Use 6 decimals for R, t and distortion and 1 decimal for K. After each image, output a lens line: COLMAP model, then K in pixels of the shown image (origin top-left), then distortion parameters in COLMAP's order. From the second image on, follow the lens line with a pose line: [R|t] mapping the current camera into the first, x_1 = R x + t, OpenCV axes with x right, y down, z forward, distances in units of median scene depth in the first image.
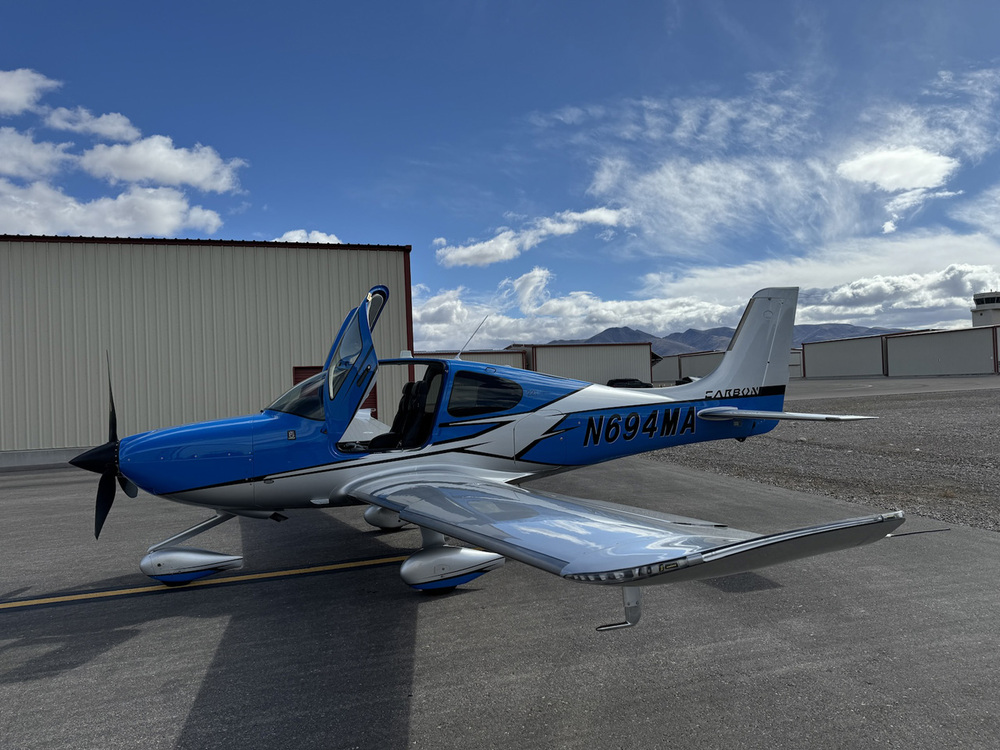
lens RADIAL K [[711.6, 0, 500.0], [0, 711.6, 375.0], [0, 0, 1]] dist [-0.004357, 0.000008]
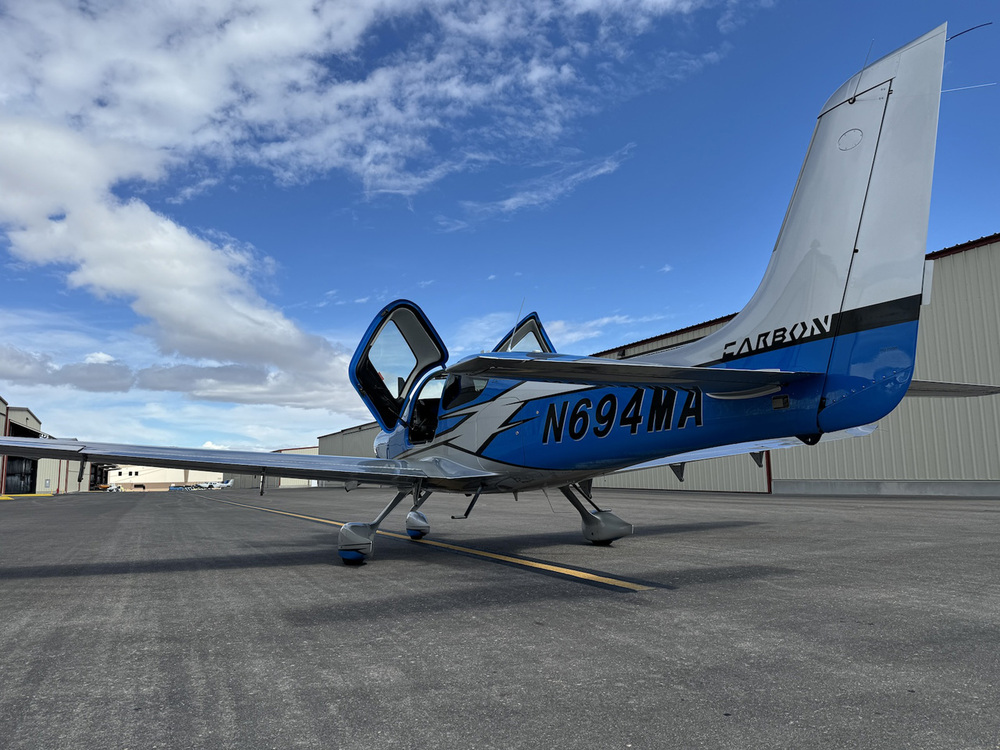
lens RADIAL K [[711.6, 0, 500.0], [0, 711.6, 375.0], [0, 0, 1]] dist [-0.004357, 0.000008]
pose [[0.120499, -0.097011, -0.987962, 0.786052], [0.039906, 0.994883, -0.092824, 0.087475], [0.991911, -0.028240, 0.123754, 0.785427]]
